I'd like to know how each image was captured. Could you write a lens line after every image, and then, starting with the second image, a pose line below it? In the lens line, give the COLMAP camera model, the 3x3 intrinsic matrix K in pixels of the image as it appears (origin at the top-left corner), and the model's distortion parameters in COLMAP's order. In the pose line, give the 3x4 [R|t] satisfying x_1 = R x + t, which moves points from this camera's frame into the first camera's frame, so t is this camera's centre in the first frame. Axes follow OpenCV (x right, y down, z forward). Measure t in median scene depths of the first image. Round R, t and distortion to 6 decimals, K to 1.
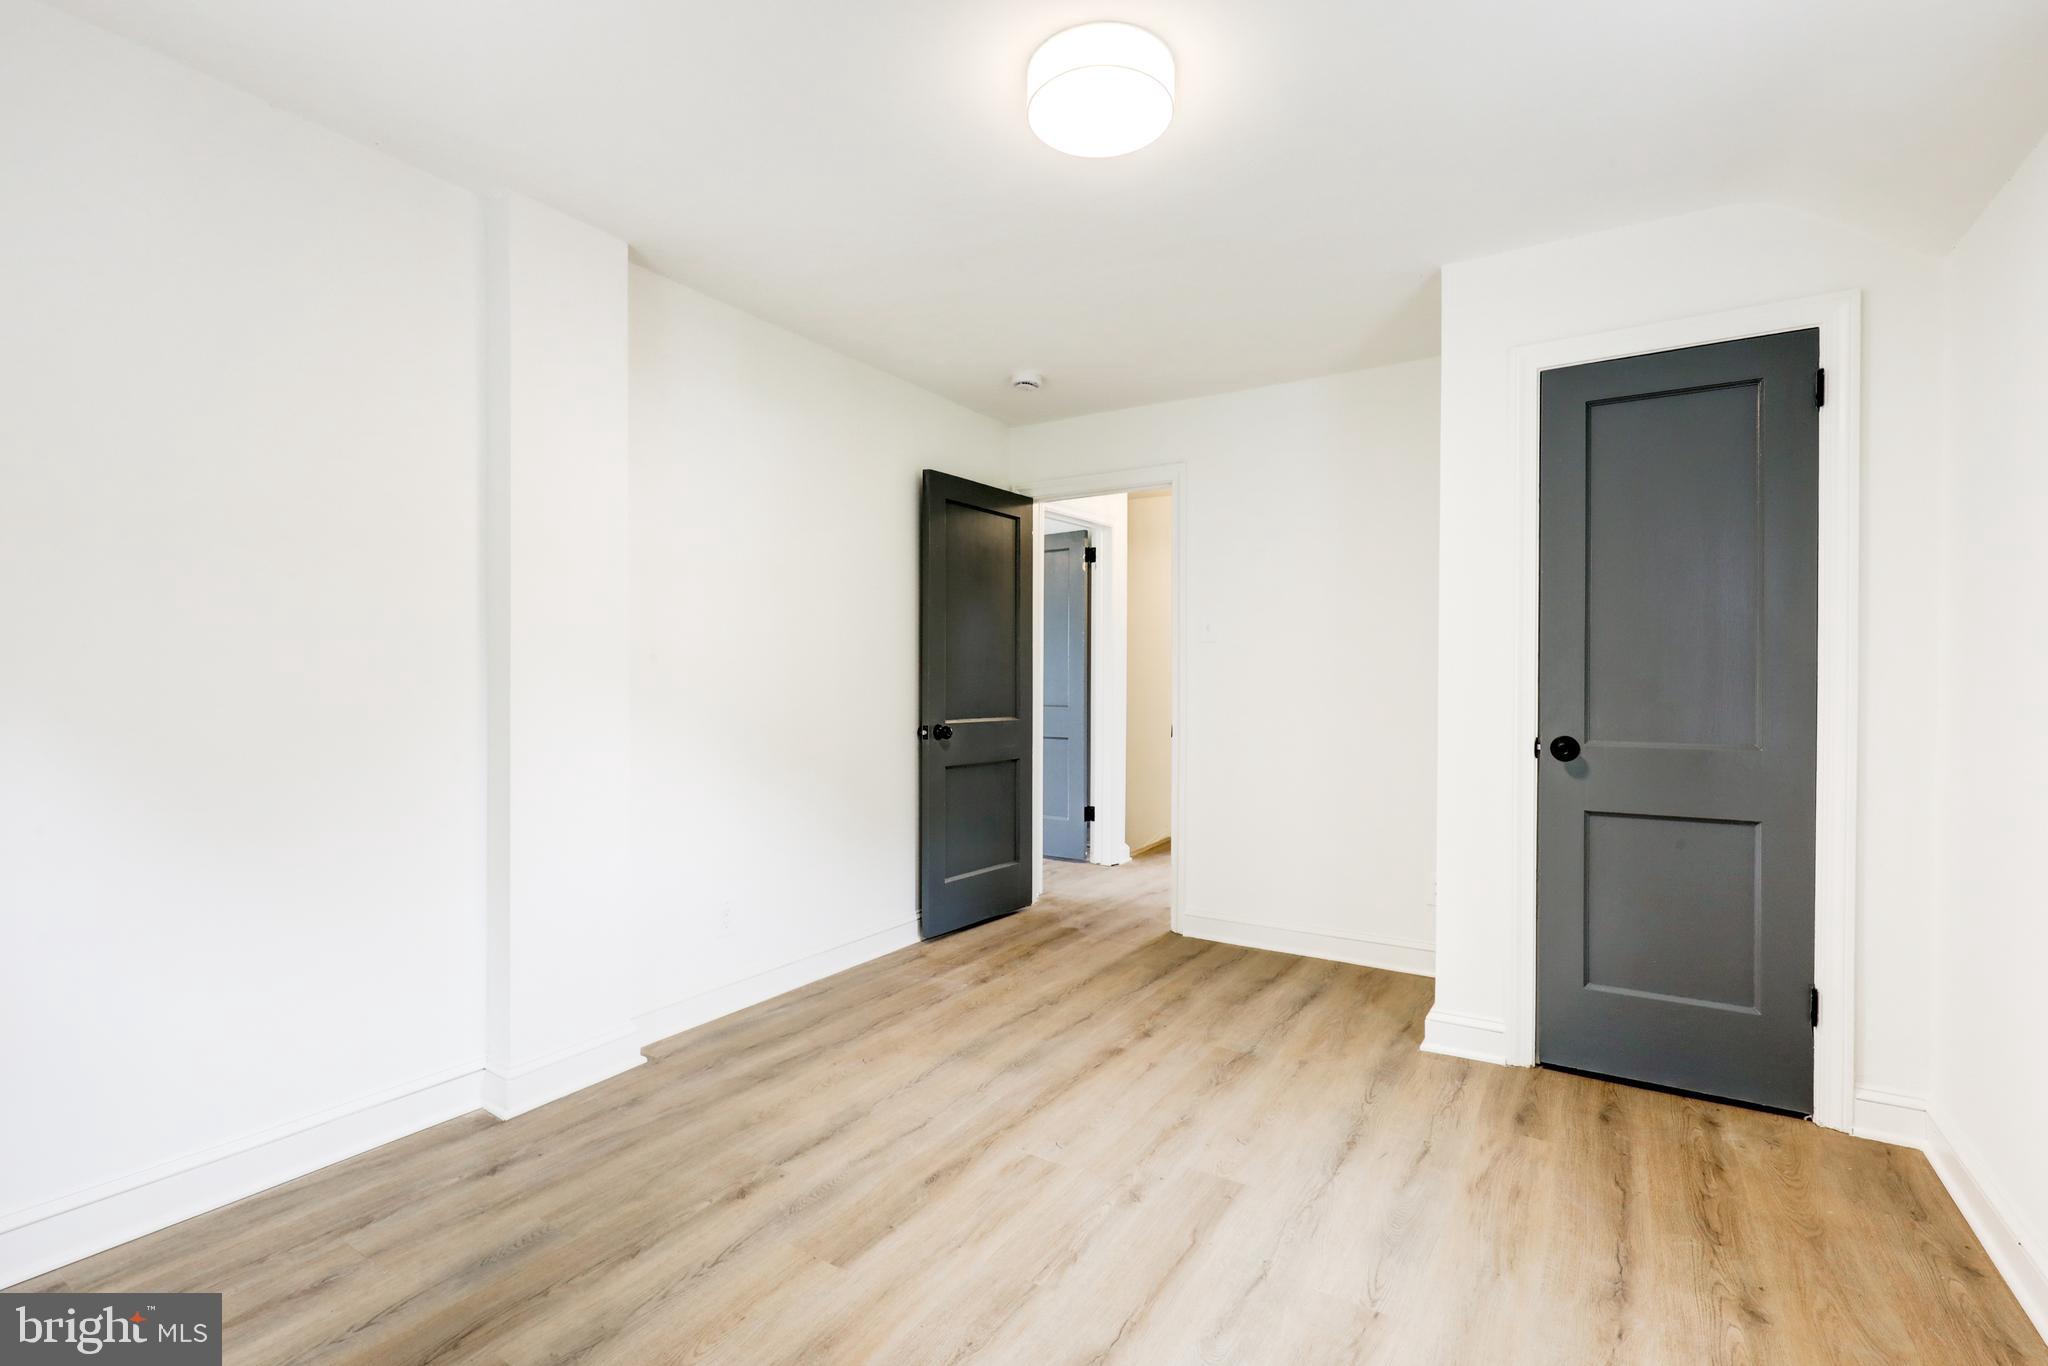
lens RADIAL K [[918.4, 0, 1029.8], [0, 918.4, 690.2], [0, 0, 1]] dist [0.002630, -0.000585]
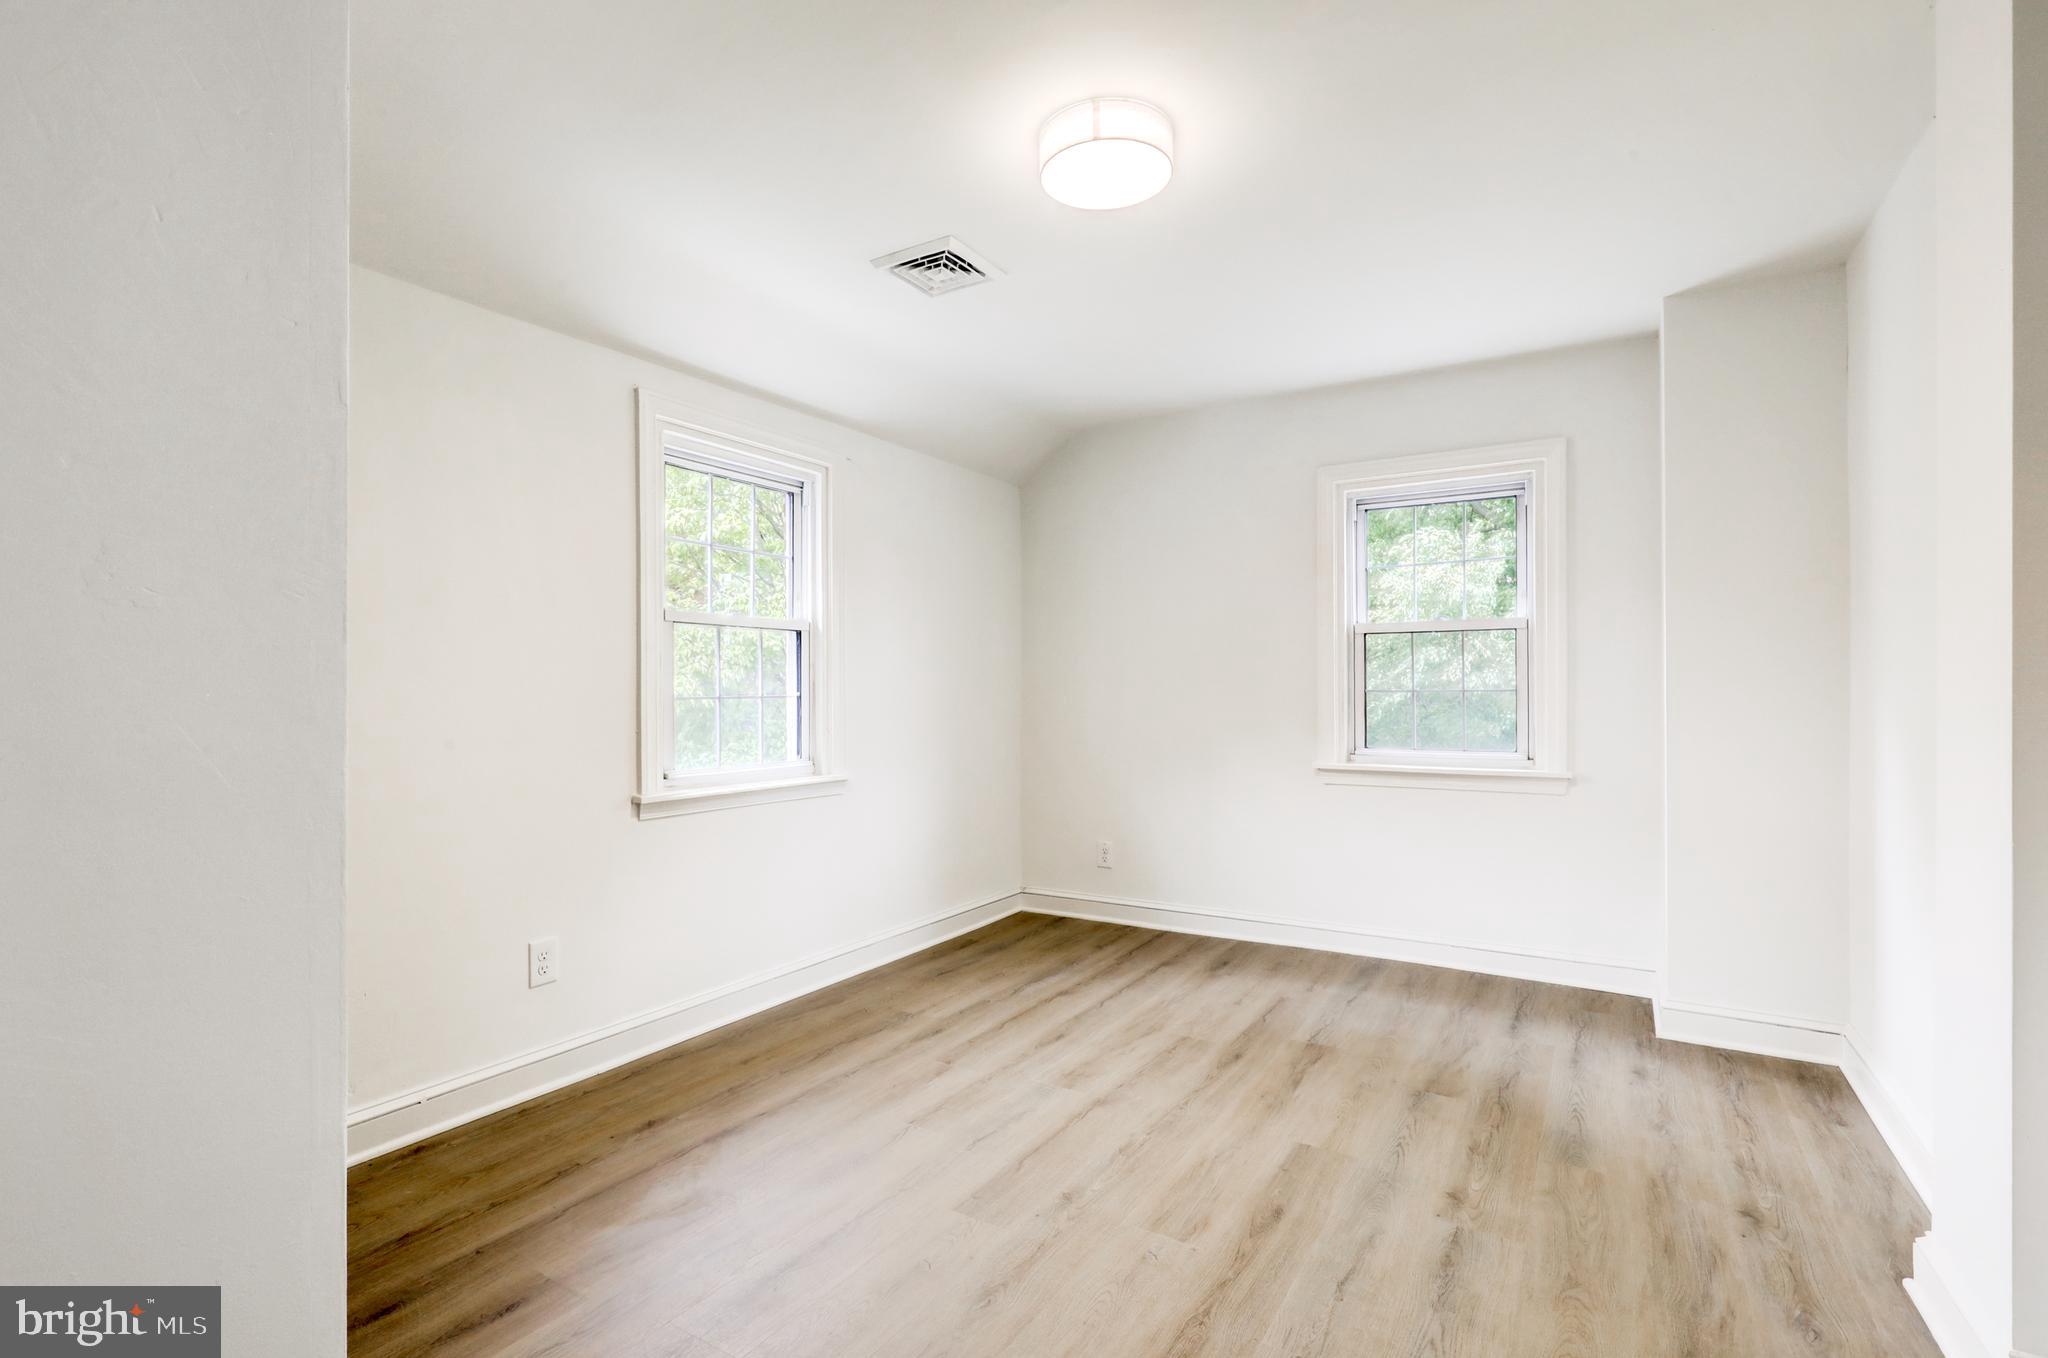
lens RADIAL K [[918.4, 0, 1029.8], [0, 918.4, 686.2], [0, 0, 1]] dist [0.002630, -0.000585]
pose [[-0.999920, -0.005715, -0.011280, 0.170068], [-0.005775, 0.999970, 0.005245, -0.019215], [0.011250, 0.005310, -0.999923, 2.007704]]
